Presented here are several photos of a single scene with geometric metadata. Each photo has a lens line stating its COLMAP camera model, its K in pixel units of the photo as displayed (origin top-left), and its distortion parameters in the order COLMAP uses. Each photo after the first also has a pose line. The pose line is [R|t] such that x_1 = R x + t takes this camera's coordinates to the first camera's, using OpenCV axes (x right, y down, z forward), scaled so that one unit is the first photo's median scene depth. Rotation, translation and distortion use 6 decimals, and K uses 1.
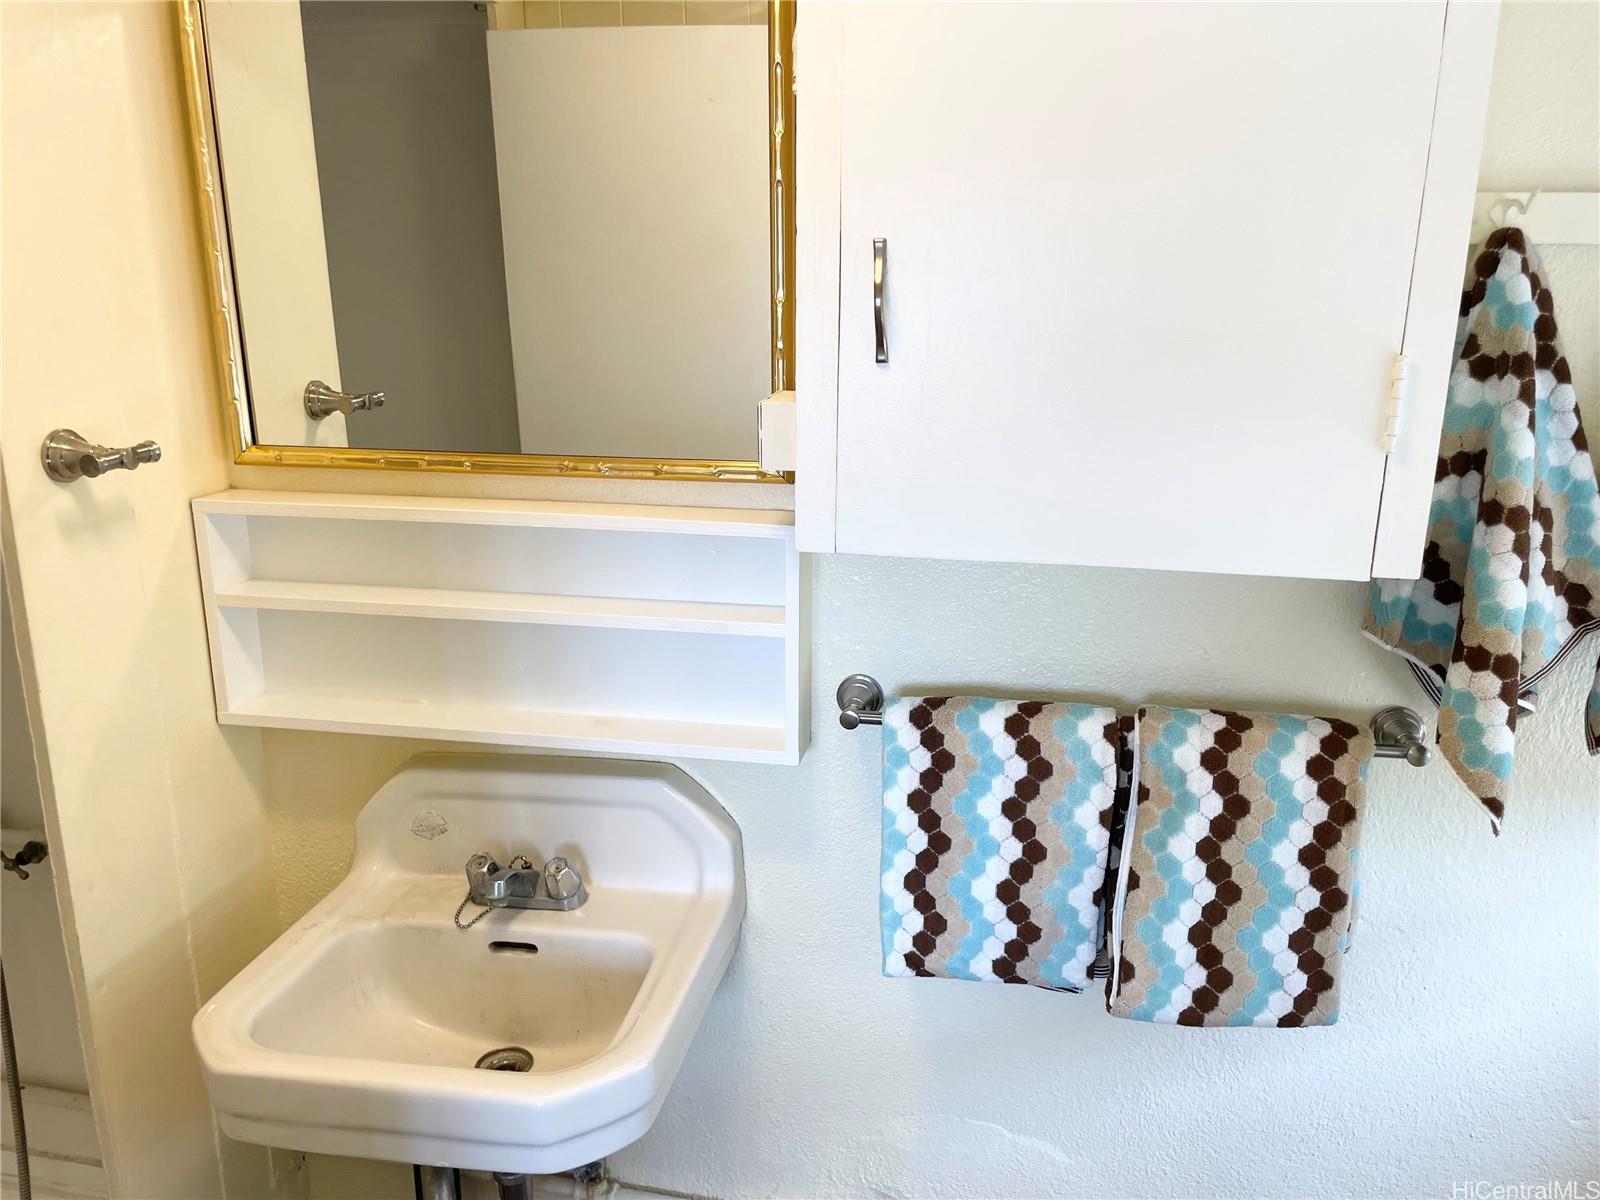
lens RADIAL K [[1215.5, 0, 798.4], [0, 1215.5, 591.4], [0, 0, 1]] dist [0.116480, -0.193119]
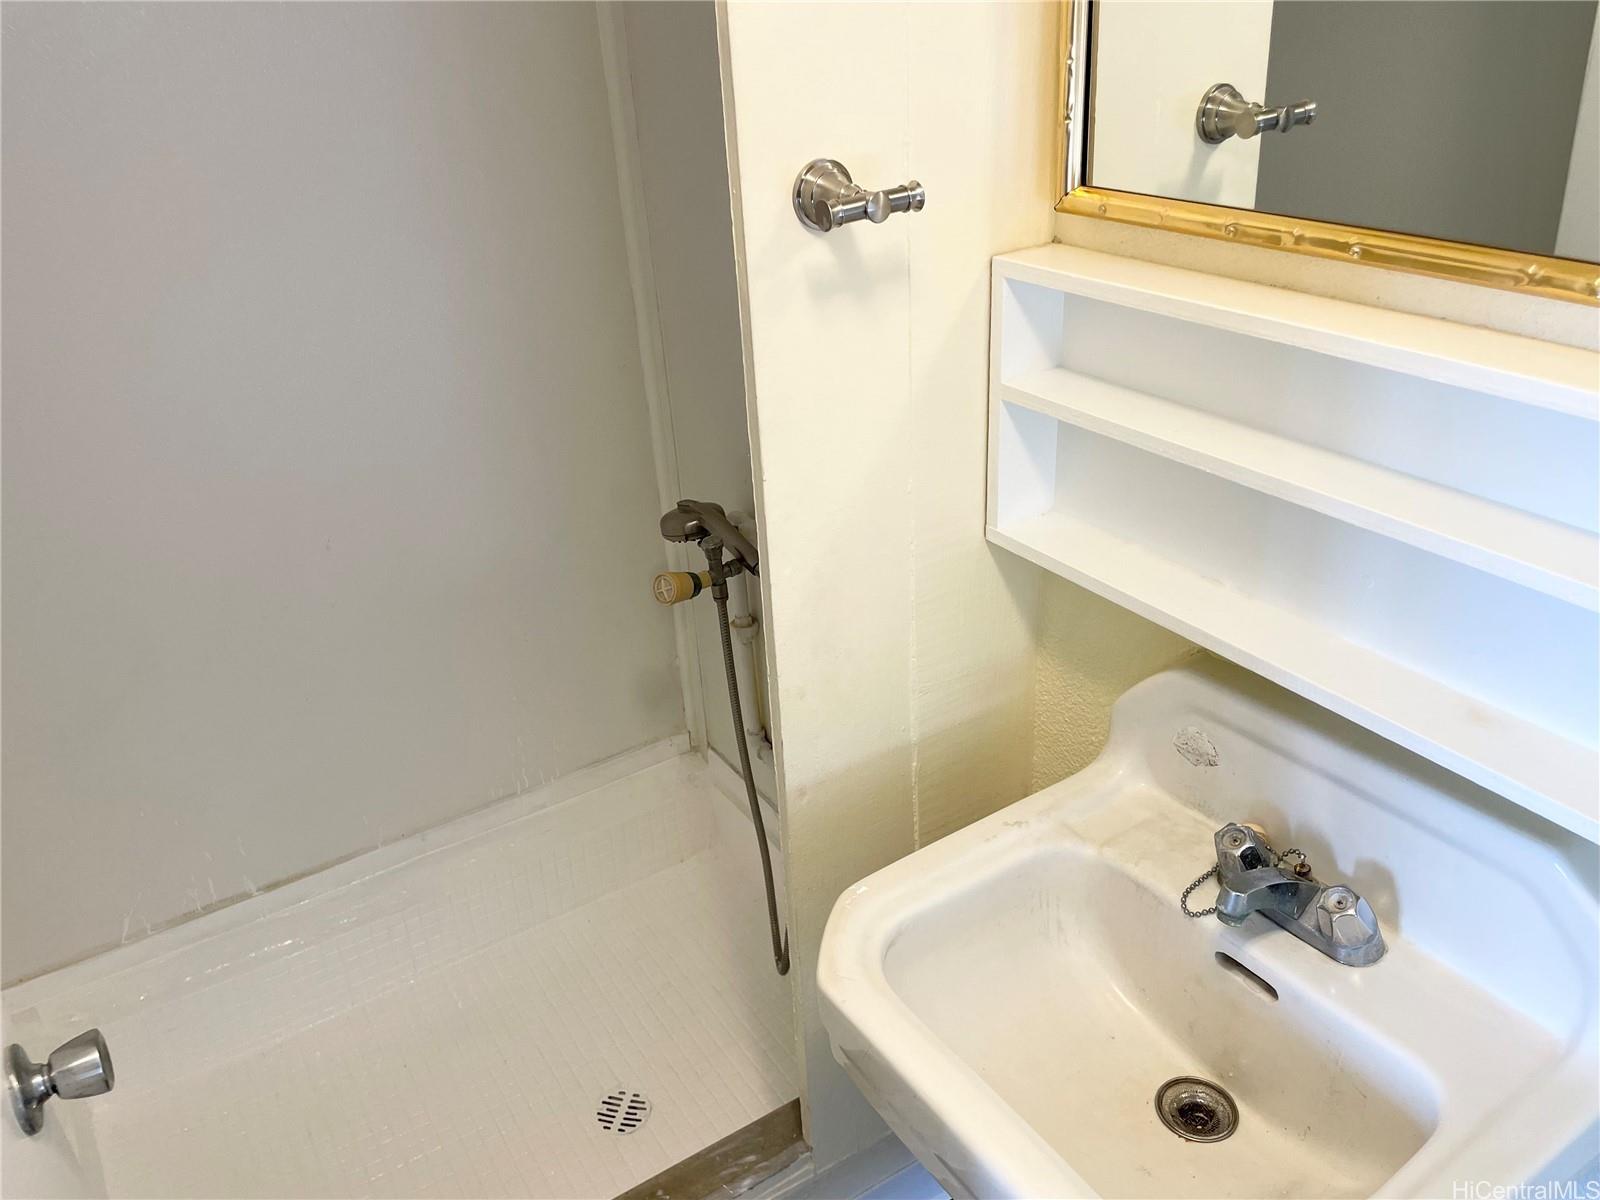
lens RADIAL K [[1215.5, 0, 798.4], [0, 1215.5, 591.4], [0, 0, 1]] dist [0.116480, -0.193119]
pose [[0.688538, 0.298375, -0.660975, -0.010836], [-0.129533, 0.947381, 0.292728, -0.082994], [0.713538, -0.115936, 0.690957, 0.359102]]
